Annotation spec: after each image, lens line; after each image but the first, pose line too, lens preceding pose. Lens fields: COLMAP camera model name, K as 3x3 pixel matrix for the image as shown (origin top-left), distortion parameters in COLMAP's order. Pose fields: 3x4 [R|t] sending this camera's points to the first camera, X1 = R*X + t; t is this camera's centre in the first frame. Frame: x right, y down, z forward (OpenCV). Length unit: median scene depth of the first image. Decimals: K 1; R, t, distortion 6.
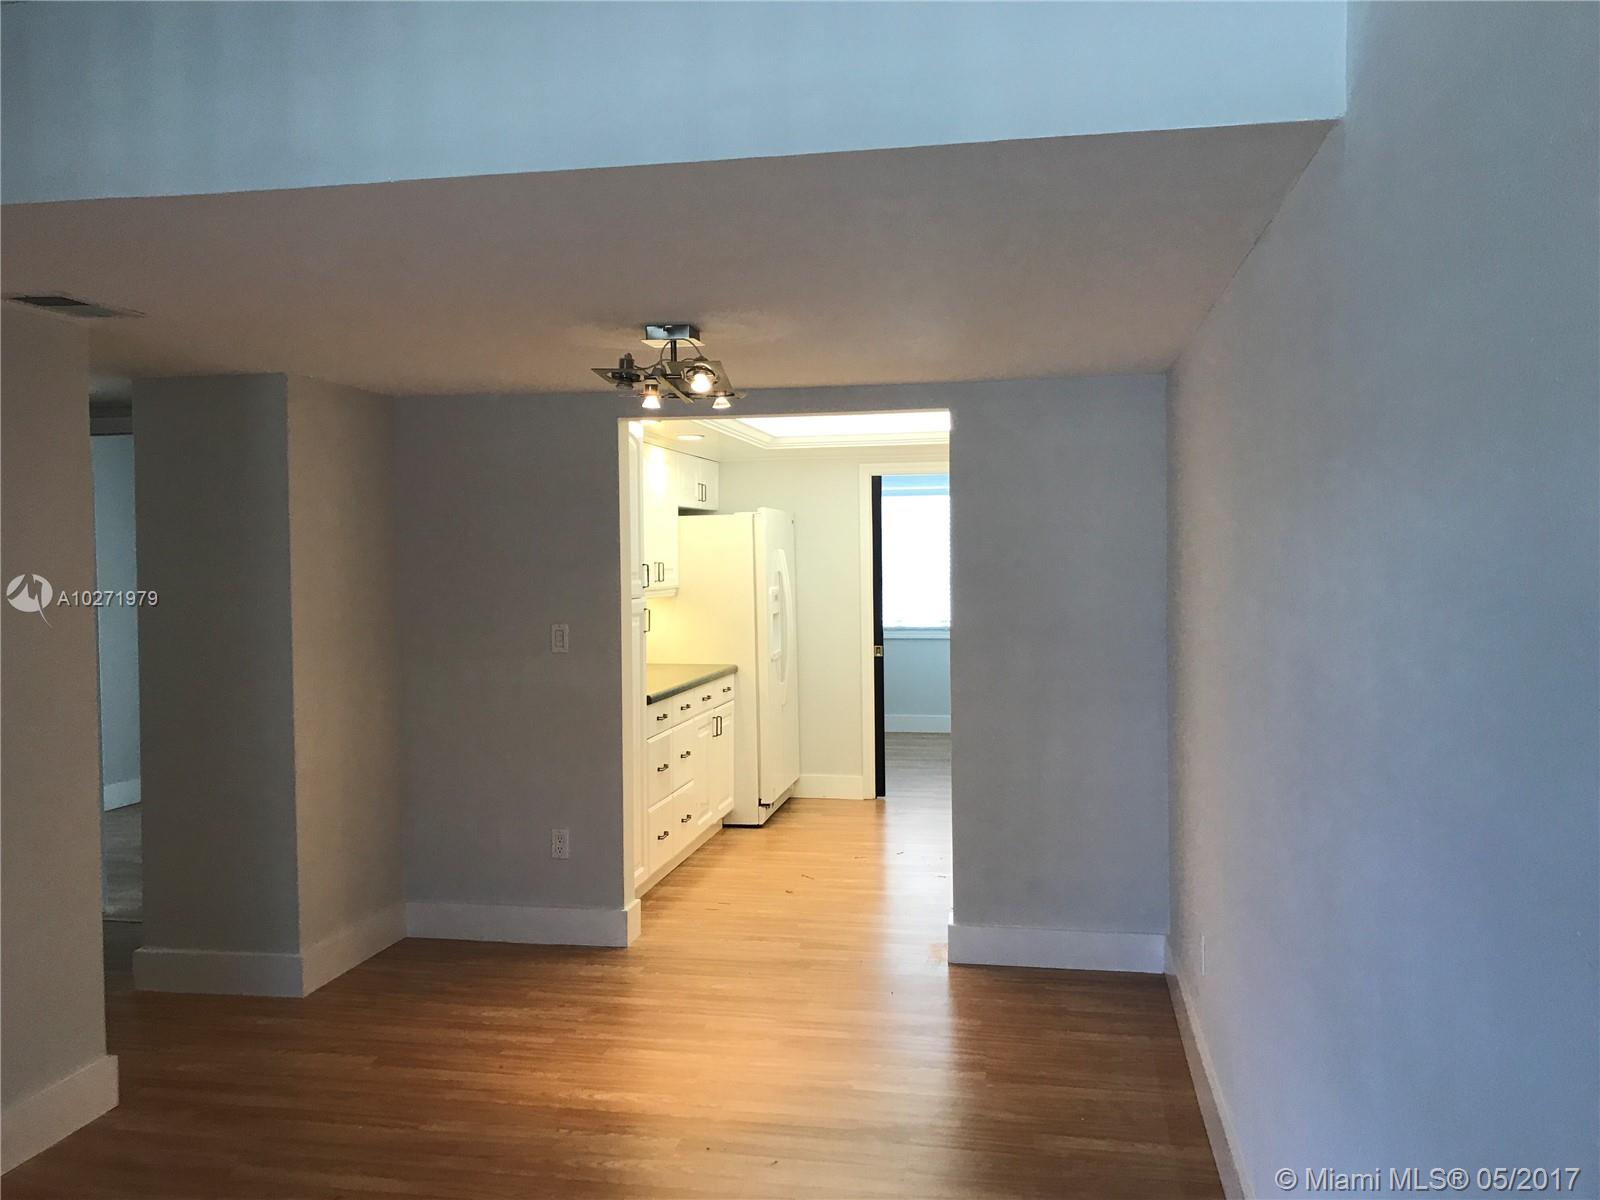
lens RADIAL K [[1306.2, 0, 800.0], [0, 1306.2, 600.0], [0, 0, 1]] dist [0.004883, 0.000988]
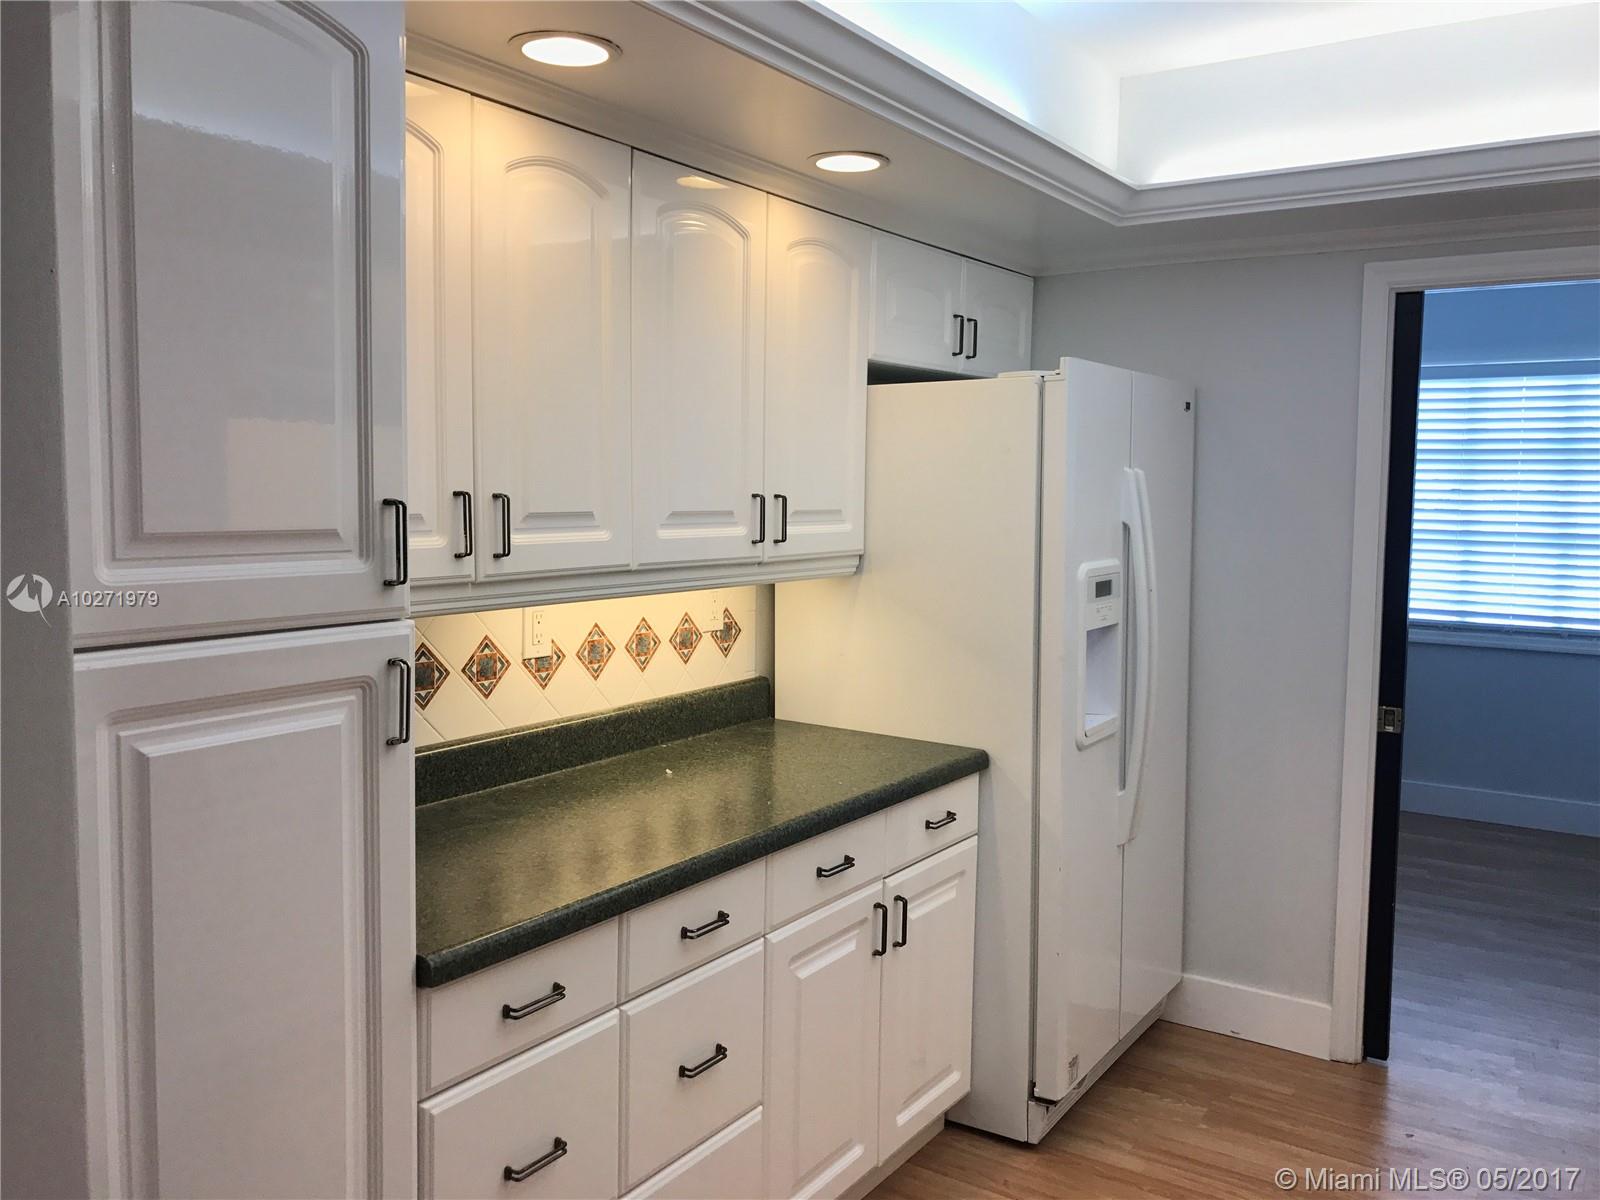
lens RADIAL K [[1306.2, 0, 800.0], [0, 1306.2, 600.0], [0, 0, 1]] dist [0.004883, 0.000988]
pose [[0.918618, 0.055067, -0.391291, 0.053629], [-0.033713, 0.997553, 0.061241, -0.020041], [0.393706, -0.043066, 0.918227, 0.602695]]
